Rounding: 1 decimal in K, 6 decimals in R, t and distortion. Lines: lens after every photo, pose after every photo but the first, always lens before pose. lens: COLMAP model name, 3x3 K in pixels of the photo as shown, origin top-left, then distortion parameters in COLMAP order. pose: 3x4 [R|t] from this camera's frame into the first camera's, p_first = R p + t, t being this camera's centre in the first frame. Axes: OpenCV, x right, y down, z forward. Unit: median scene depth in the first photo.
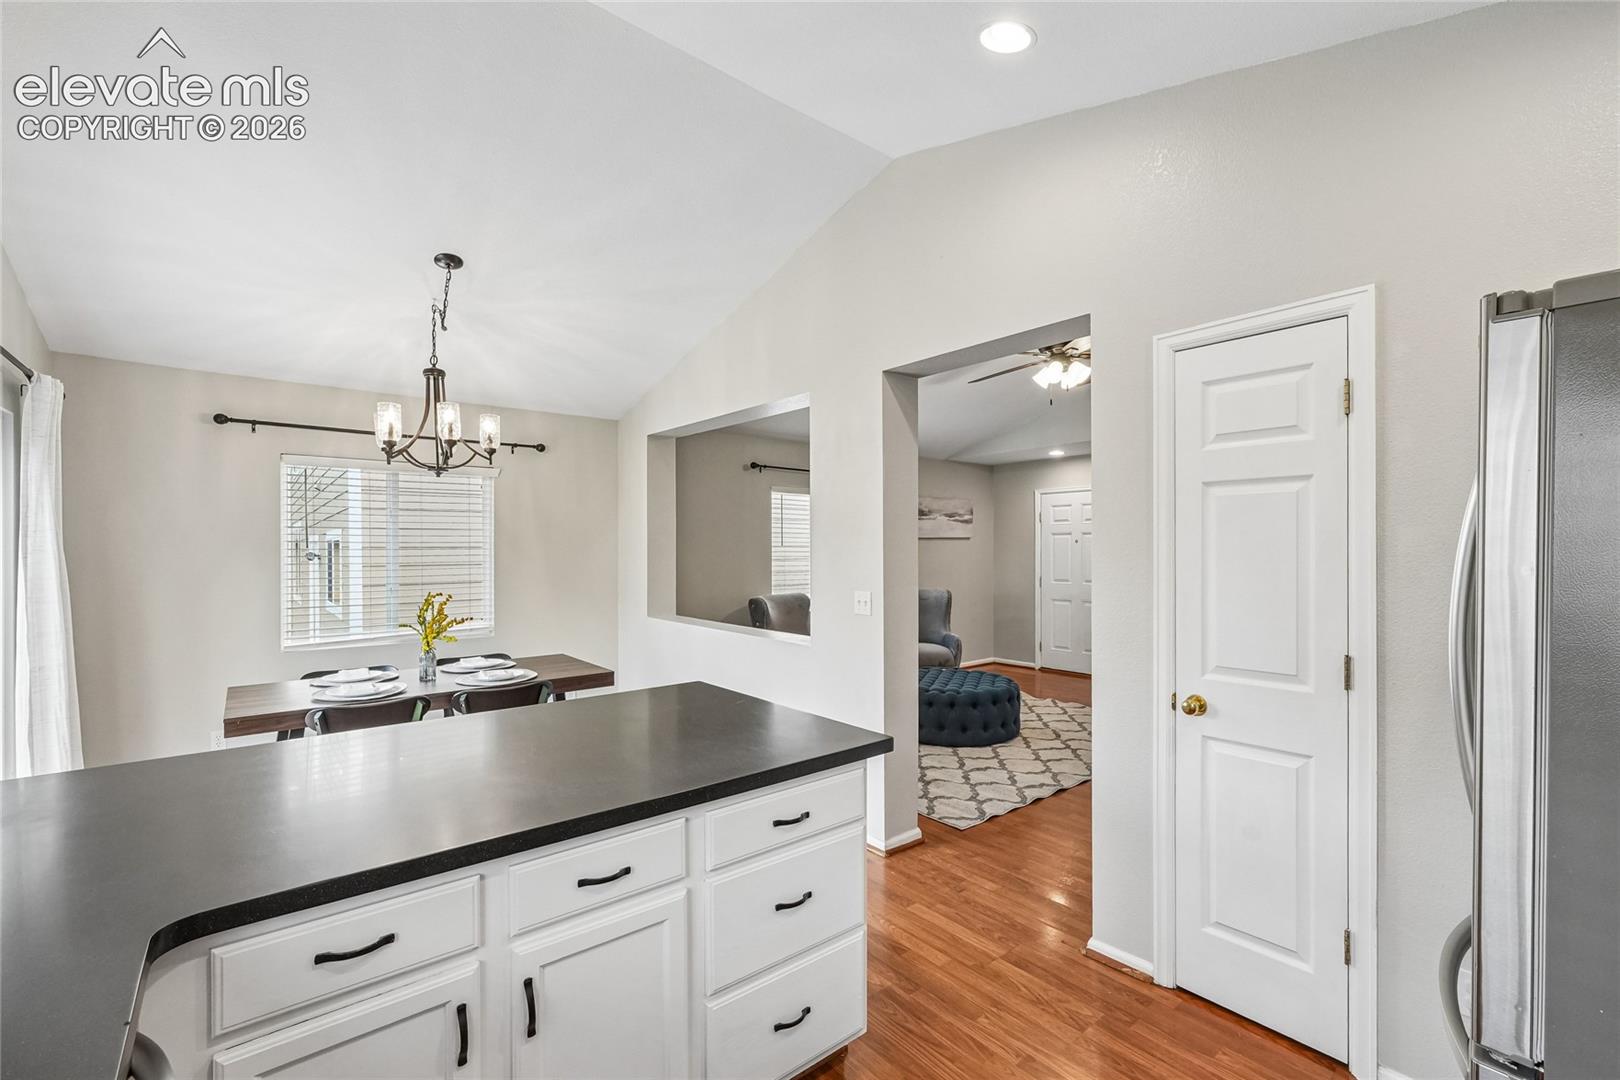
lens RADIAL K [[707.3, 0, 822.9], [0, 707.3, 547.0], [0, 0, 1]] dist [-0.003179, 0.000677]
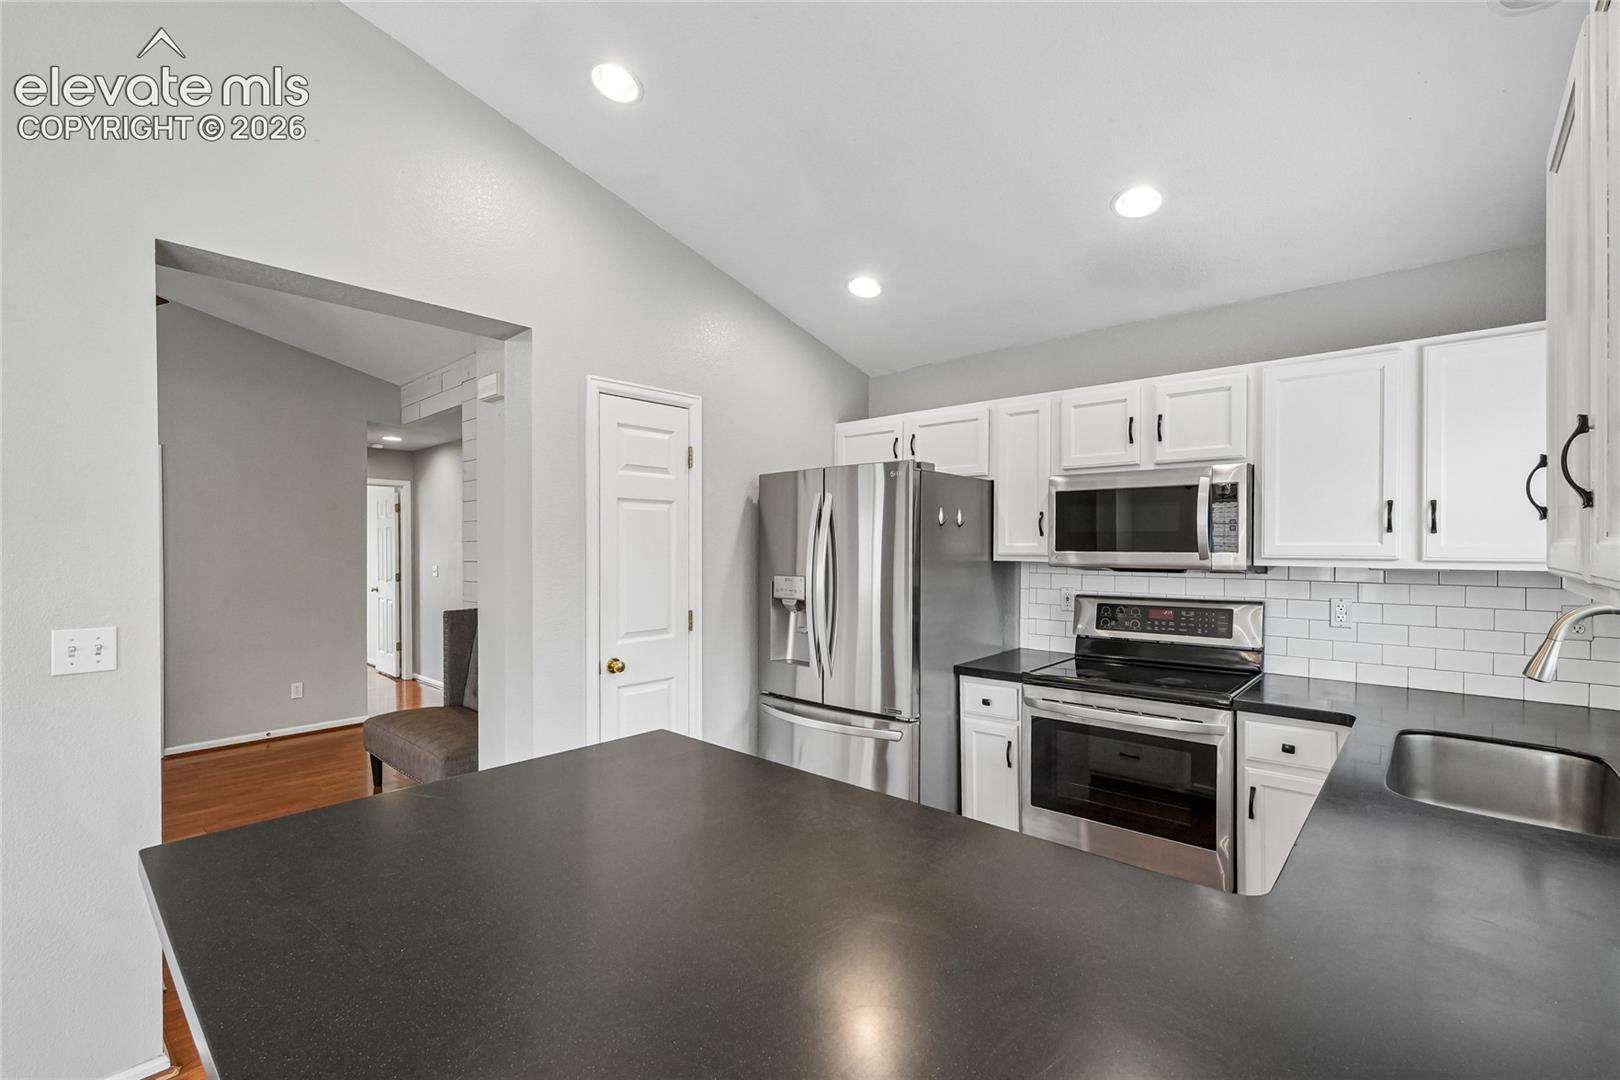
lens RADIAL K [[707.3, 0, 811.0], [0, 707.3, 550.8], [0, 0, 1]] dist [-0.003179, 0.000677]
pose [[-0.144515, -0.002594, 0.989499, -0.842232], [0.001640, 0.999995, 0.002861, 0.005416], [-0.989501, 0.002037, -0.144510, 0.828588]]
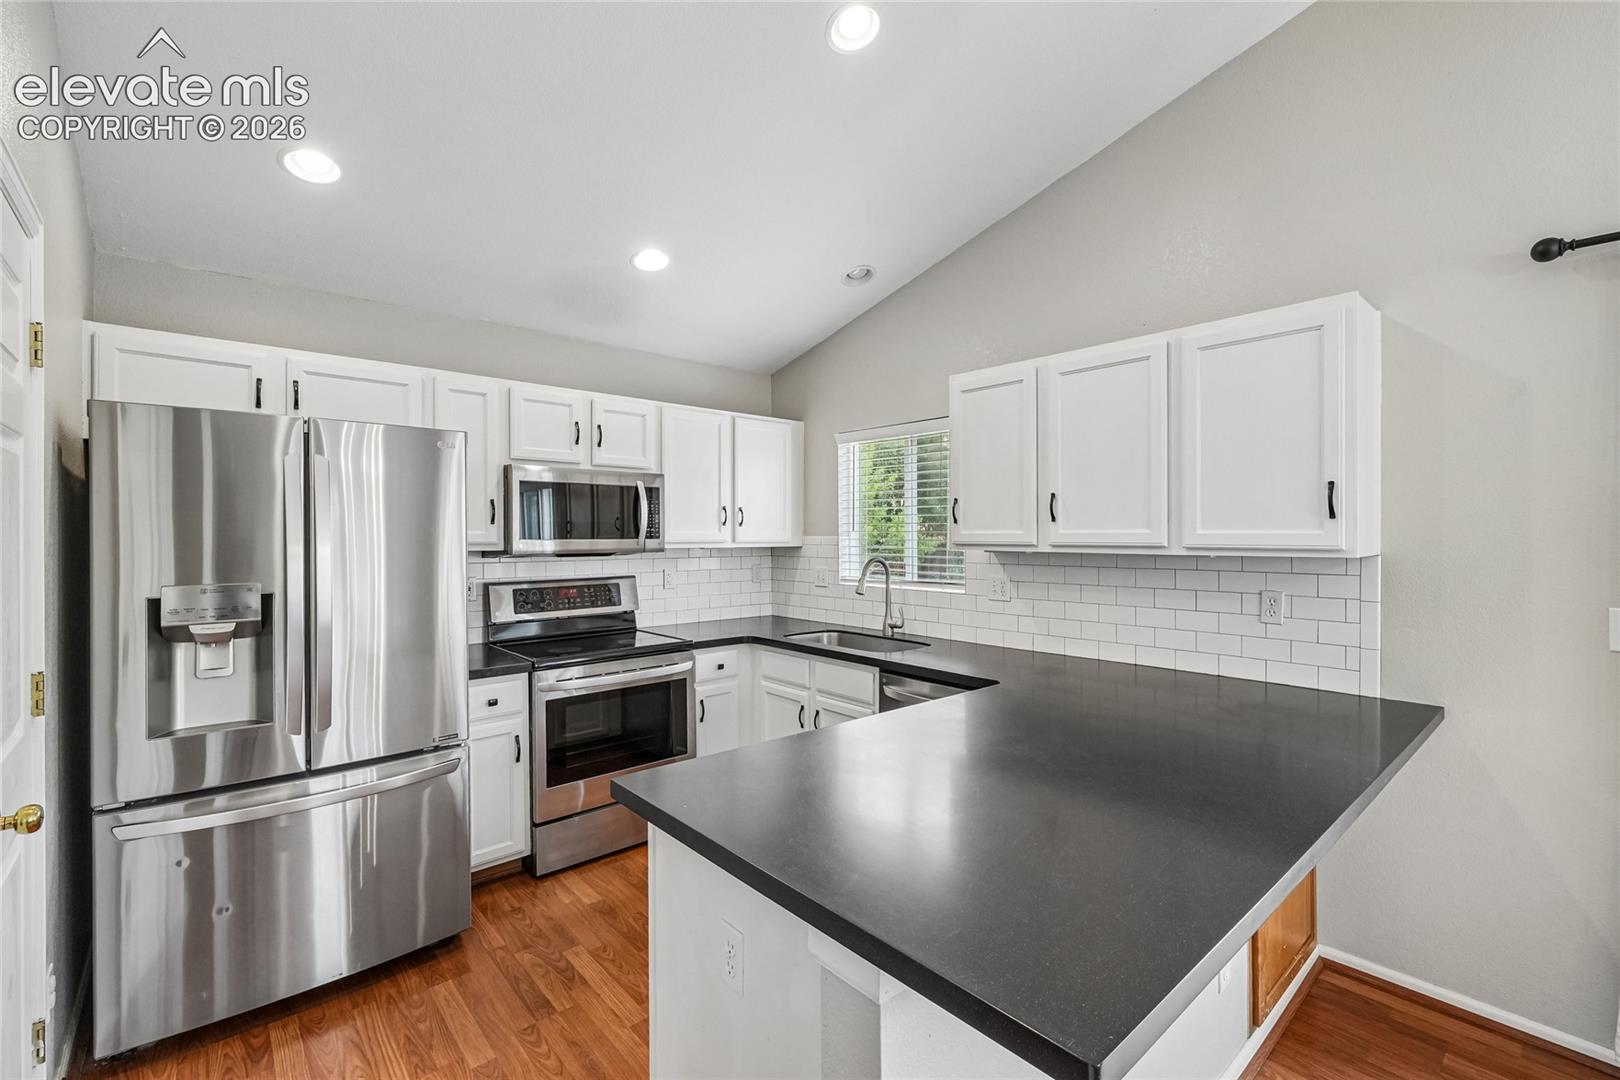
lens RADIAL K [[707.3, 0, 819.8], [0, 707.3, 533.5], [0, 0, 1]] dist [-0.003179, 0.000677]
pose [[-0.999676, 0.005886, -0.024780, -0.098506], [0.005874, 0.999983, 0.000572, 0.002196], [0.024783, 0.000426, -0.999693, 1.574053]]
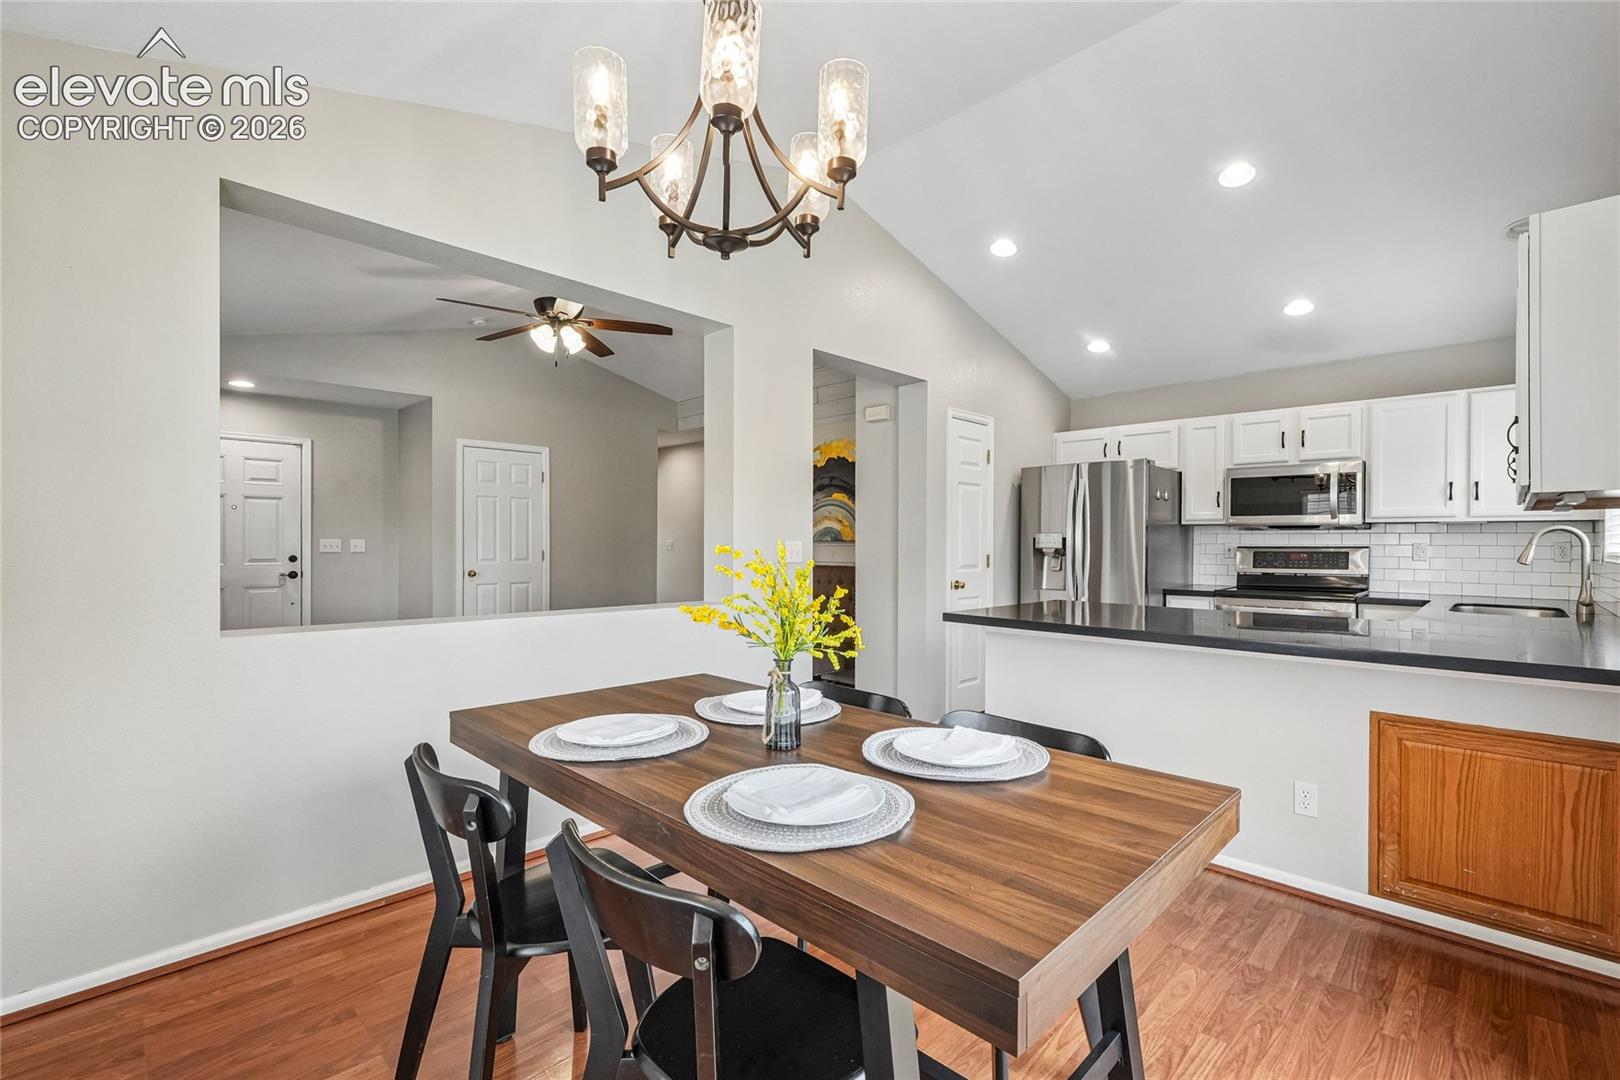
lens RADIAL K [[707.3, 0, 816.6], [0, 707.3, 547.6], [0, 0, 1]] dist [-0.003179, 0.000677]
pose [[-0.102658, -0.001173, 0.994716, -1.586072], [-0.003426, 0.999994, 0.000825, 0.111221], [-0.994711, -0.003323, -0.102661, 1.655292]]
